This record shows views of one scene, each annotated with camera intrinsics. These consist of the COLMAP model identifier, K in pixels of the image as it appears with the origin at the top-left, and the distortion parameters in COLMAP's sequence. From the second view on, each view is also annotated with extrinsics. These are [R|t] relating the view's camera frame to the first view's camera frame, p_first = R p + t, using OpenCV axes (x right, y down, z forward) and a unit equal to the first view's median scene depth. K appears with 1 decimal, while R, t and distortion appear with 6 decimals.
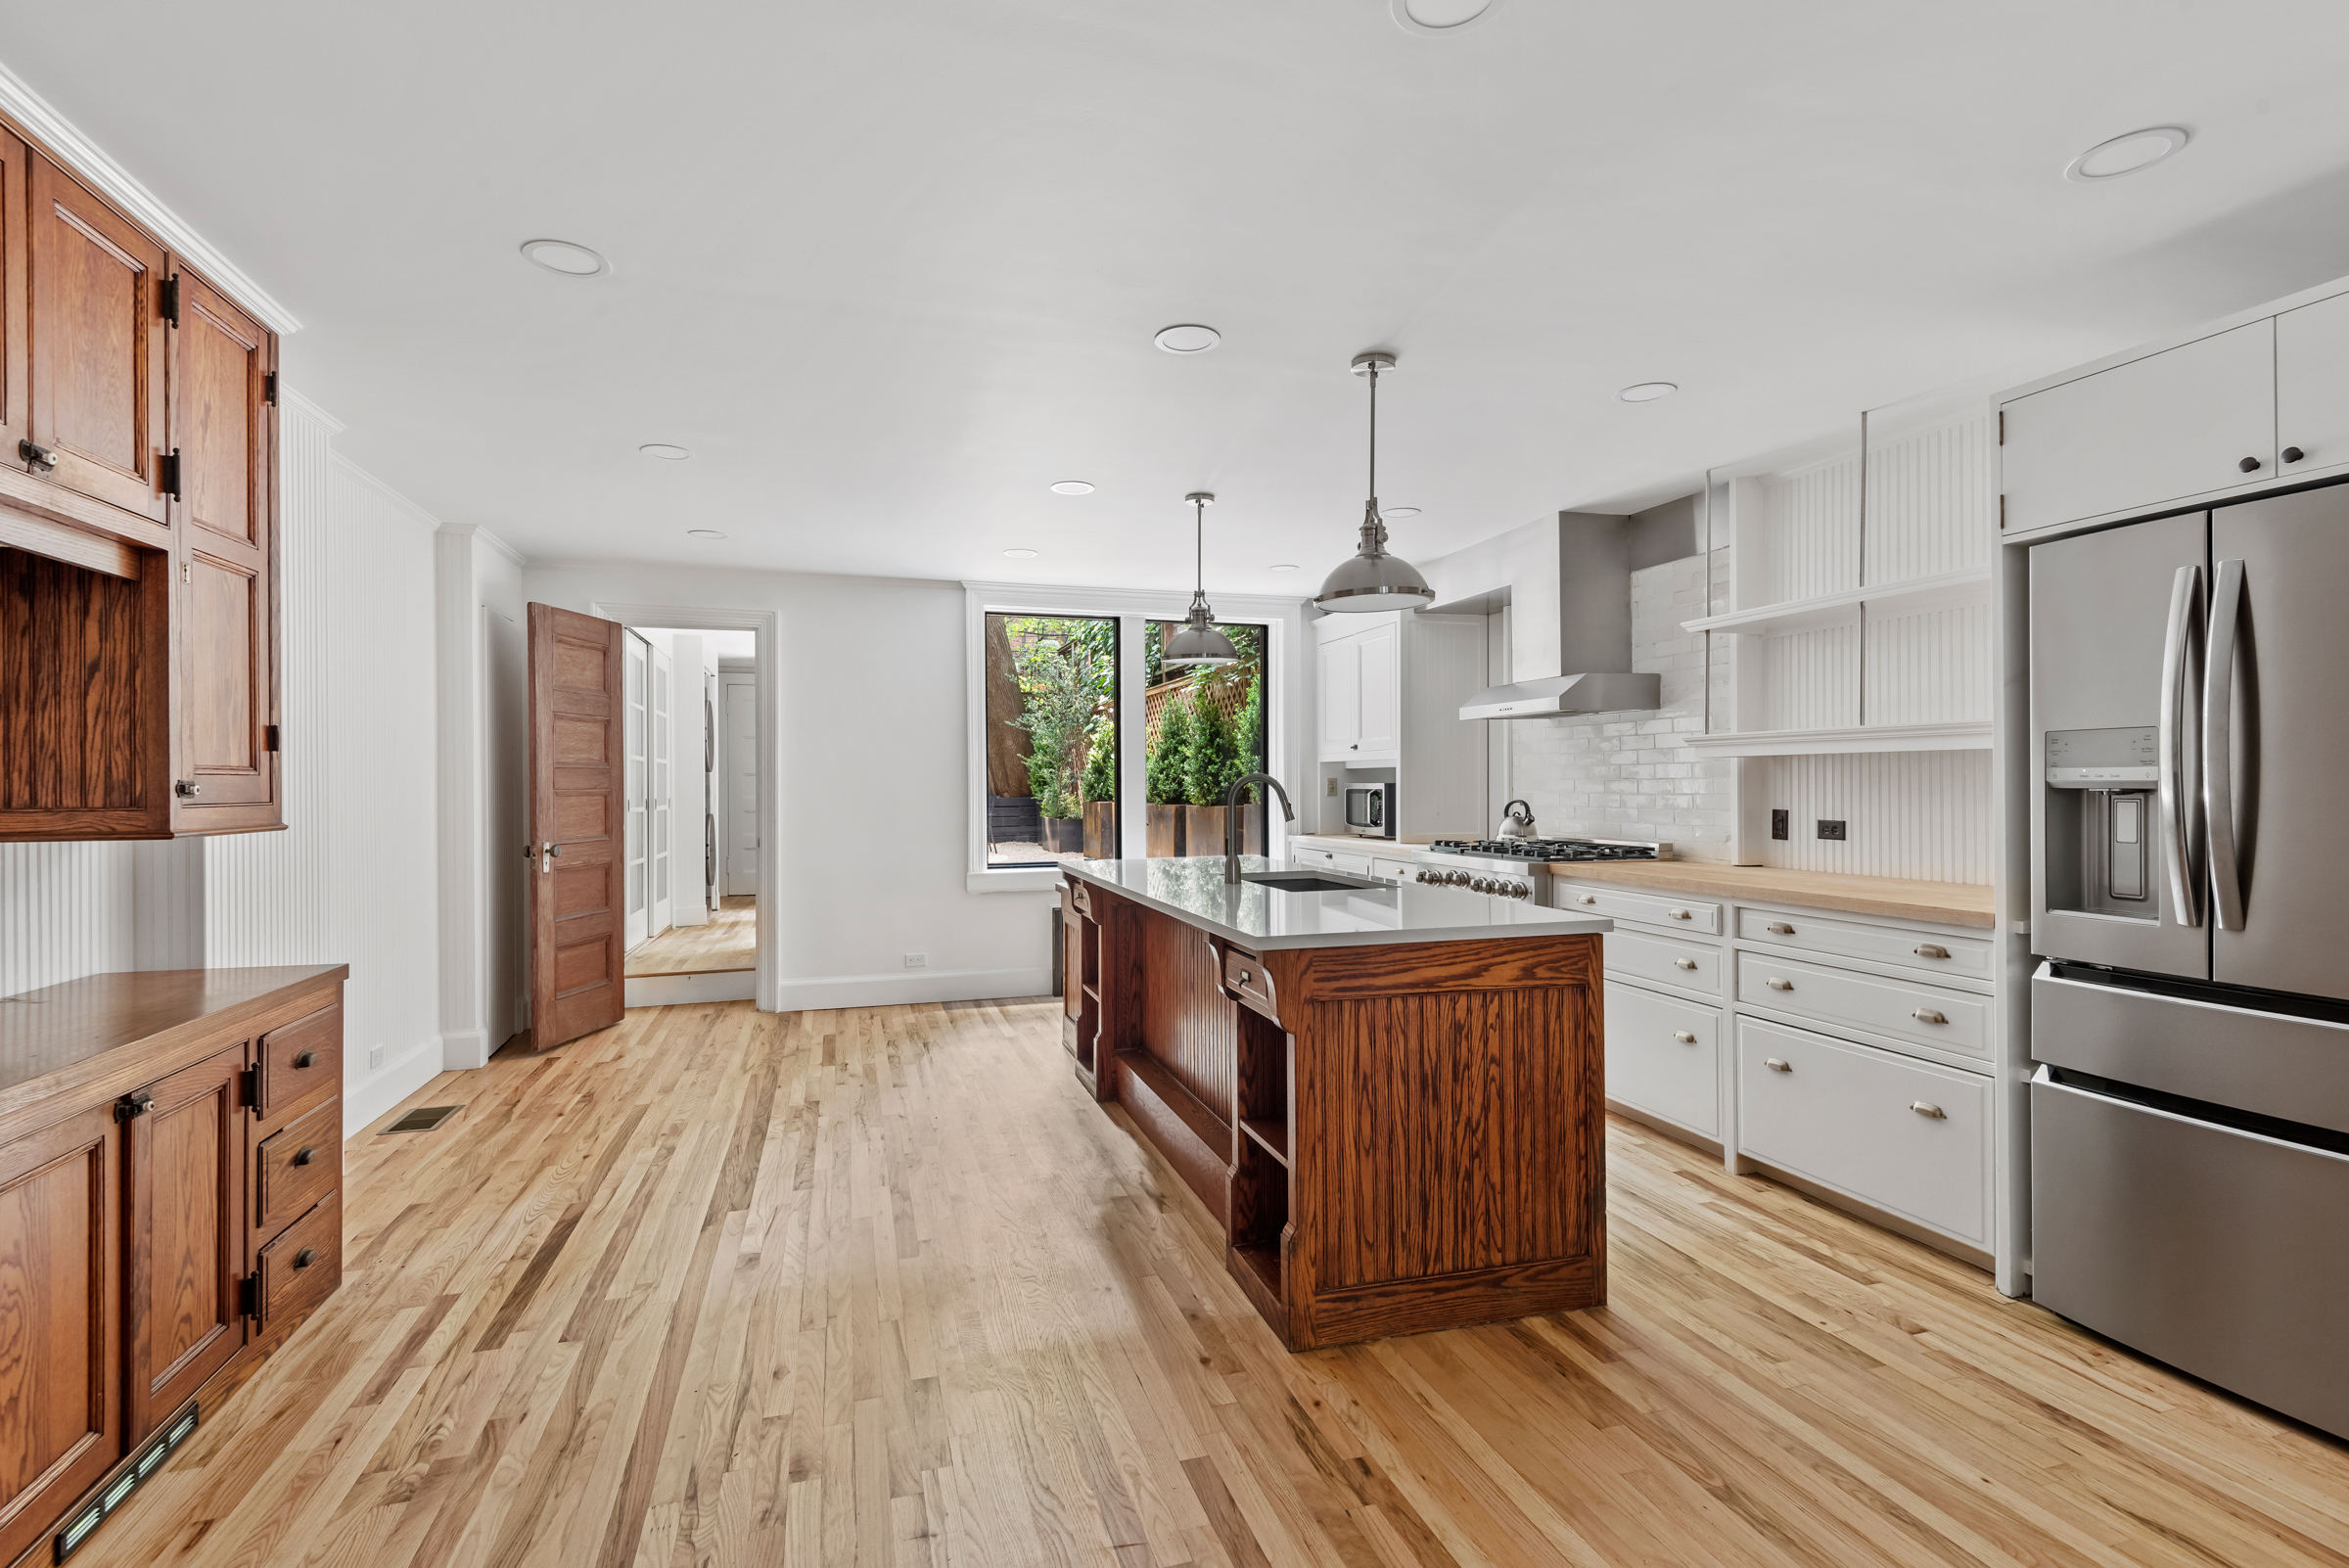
lens RADIAL K [[1058.1, 0, 1174.5], [0, 1058.1, 784.0], [0, 0, 1]] dist [-0.056529, -0.000056]
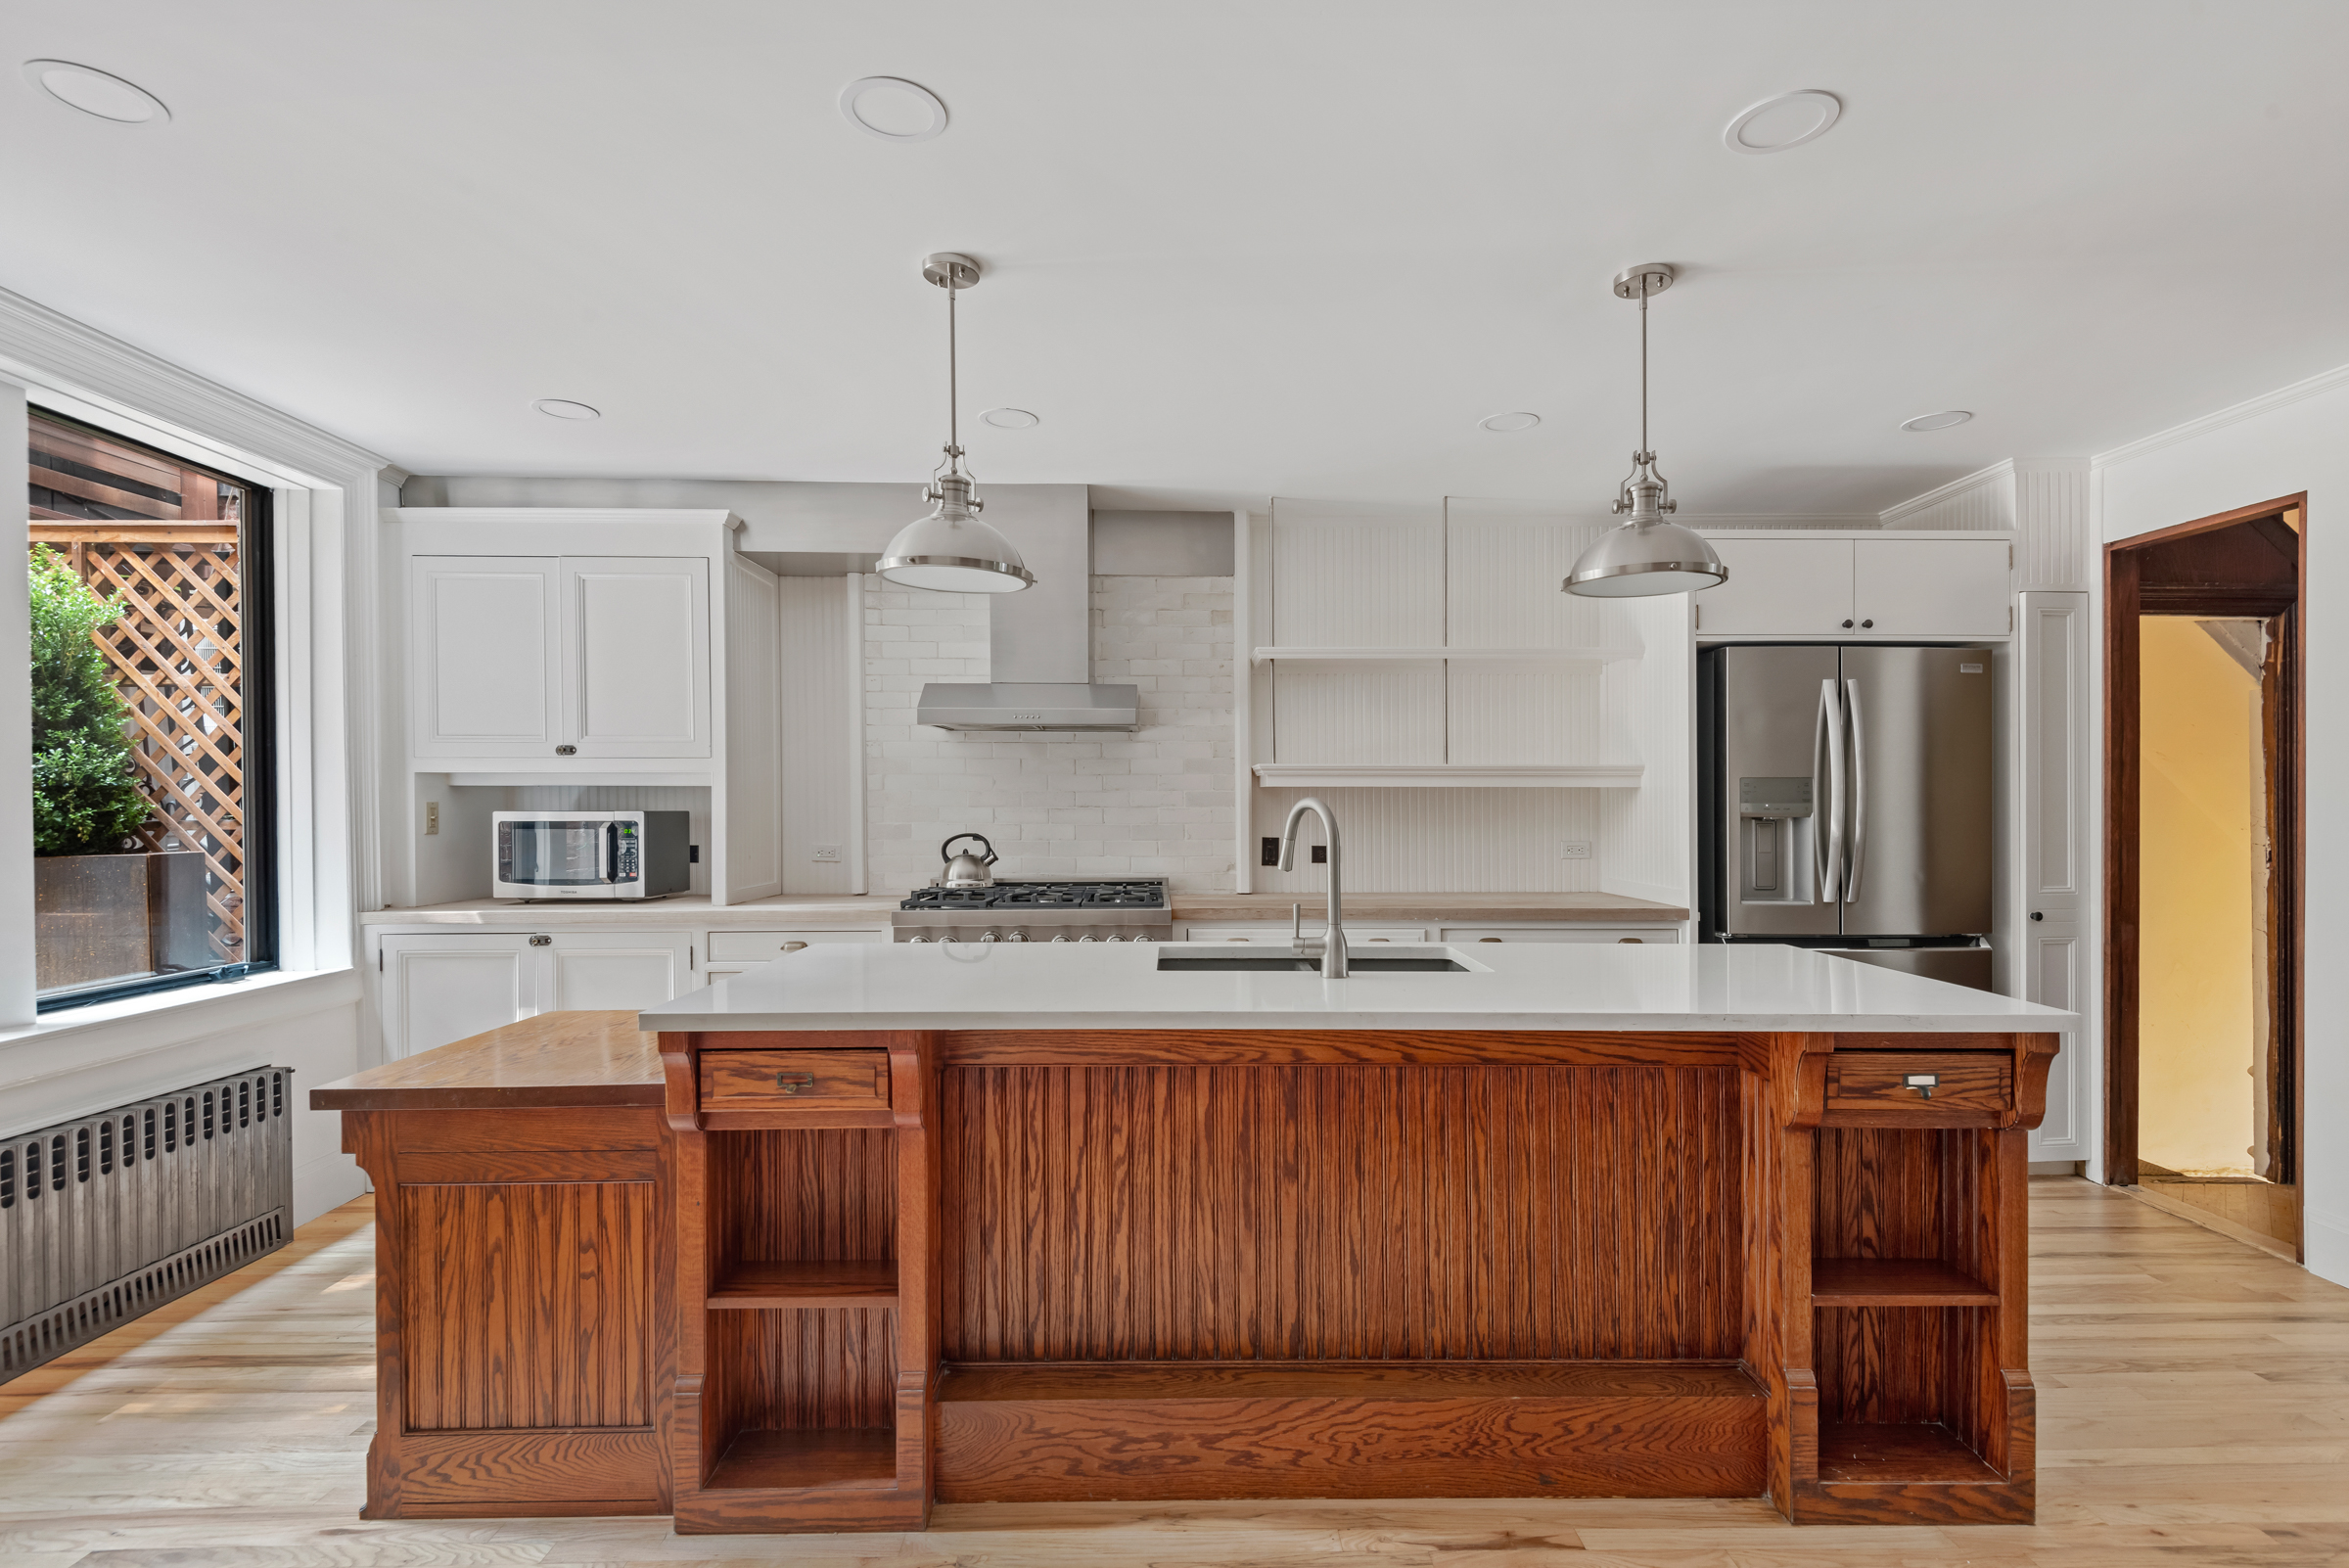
lens RADIAL K [[1085.0, 0, 1179.7], [0, 1085.0, 806.8], [0, 0, 1]] dist [0.014757, -0.000315]
pose [[0.266713, 0.001292, 0.963775, -0.488842], [-0.000607, 0.999999, -0.001173, -0.004543], [-0.963776, -0.000273, 0.266713, 0.774061]]
